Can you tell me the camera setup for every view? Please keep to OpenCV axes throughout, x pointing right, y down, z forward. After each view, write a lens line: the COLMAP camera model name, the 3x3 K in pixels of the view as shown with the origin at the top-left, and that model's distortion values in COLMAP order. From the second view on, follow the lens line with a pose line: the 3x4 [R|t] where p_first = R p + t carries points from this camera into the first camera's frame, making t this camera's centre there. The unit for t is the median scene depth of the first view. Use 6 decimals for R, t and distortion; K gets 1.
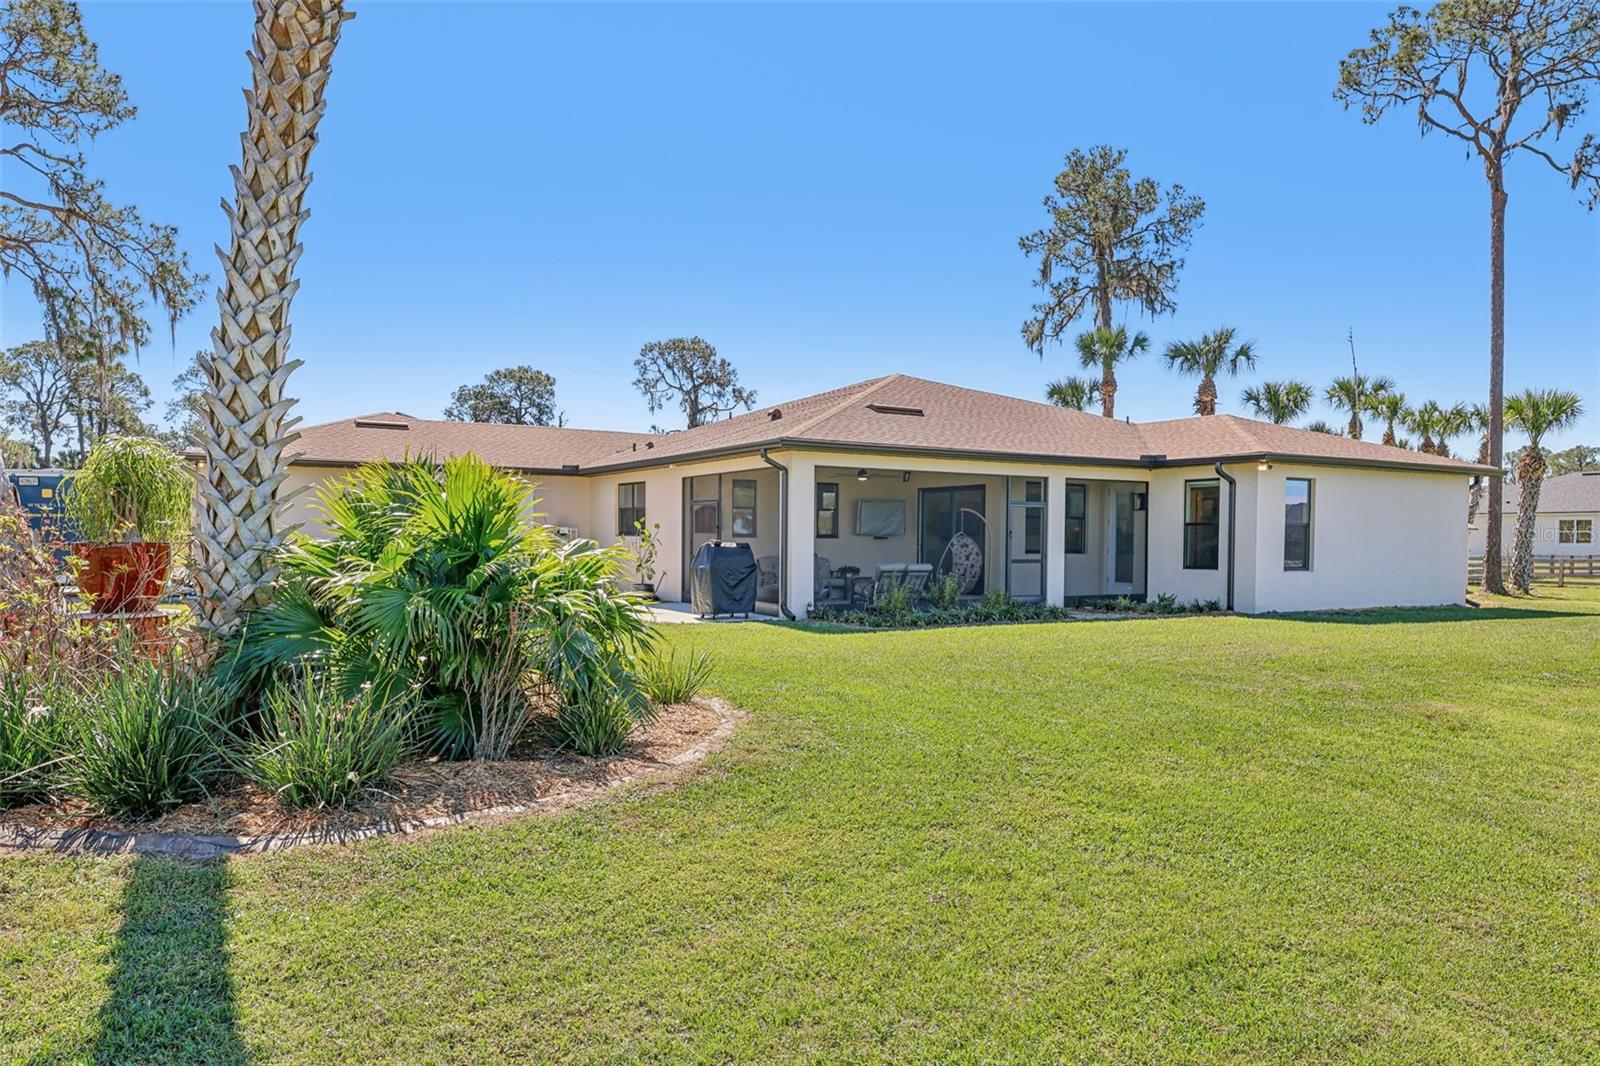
lens RADIAL K [[1115.5, 0, 799.7], [0, 1115.5, 535.5], [0, 0, 1]] dist [0.021337, -0.003767]
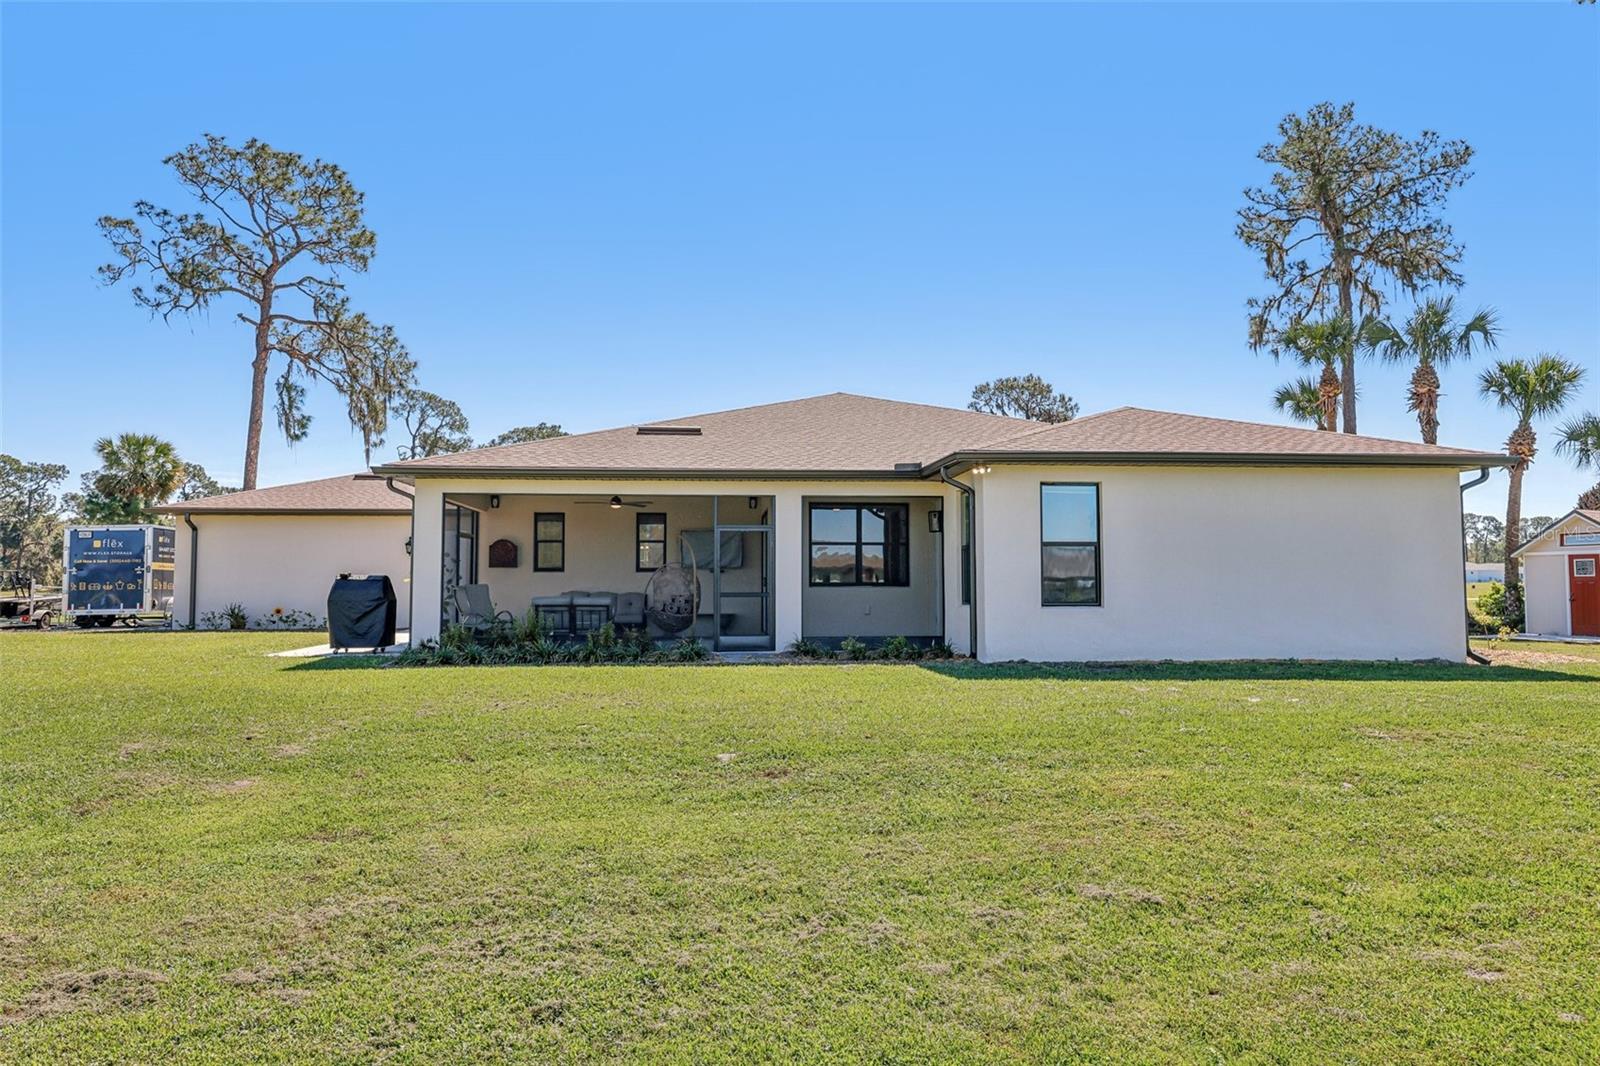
lens RADIAL K [[1050.5, 0, 805.6], [0, 1050.5, 535.2], [0, 0, 1]] dist [0.002179, -0.004853]
pose [[0.895009, -0.027810, -0.445180, 0.389258], [0.010727, 0.999108, -0.040847, 0.006945], [0.445919, 0.031783, 0.894509, 0.193150]]
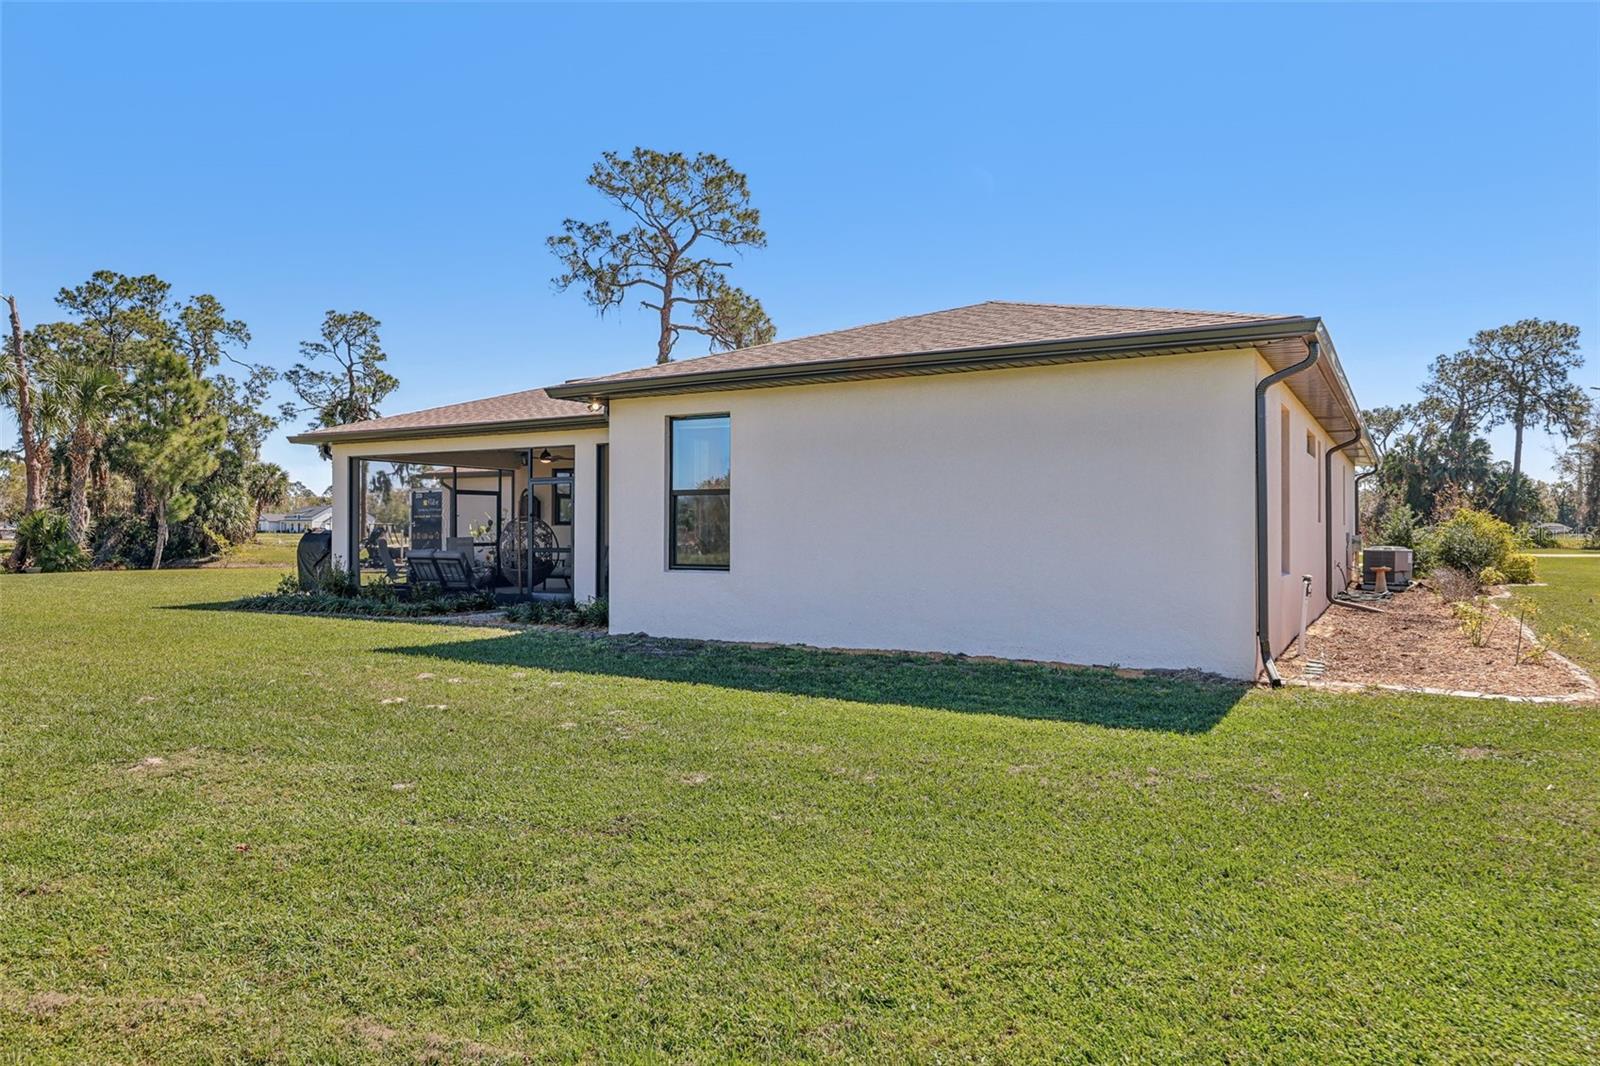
lens RADIAL K [[1050.5, 0, 801.8], [0, 1050.5, 529.9], [0, 0, 1]] dist [0.002179, -0.004853]
pose [[0.454638, -0.005357, -0.890660, 0.624193], [0.007207, 0.999971, -0.002336, 0.006818], [0.890647, -0.005357, 0.454664, 0.522740]]
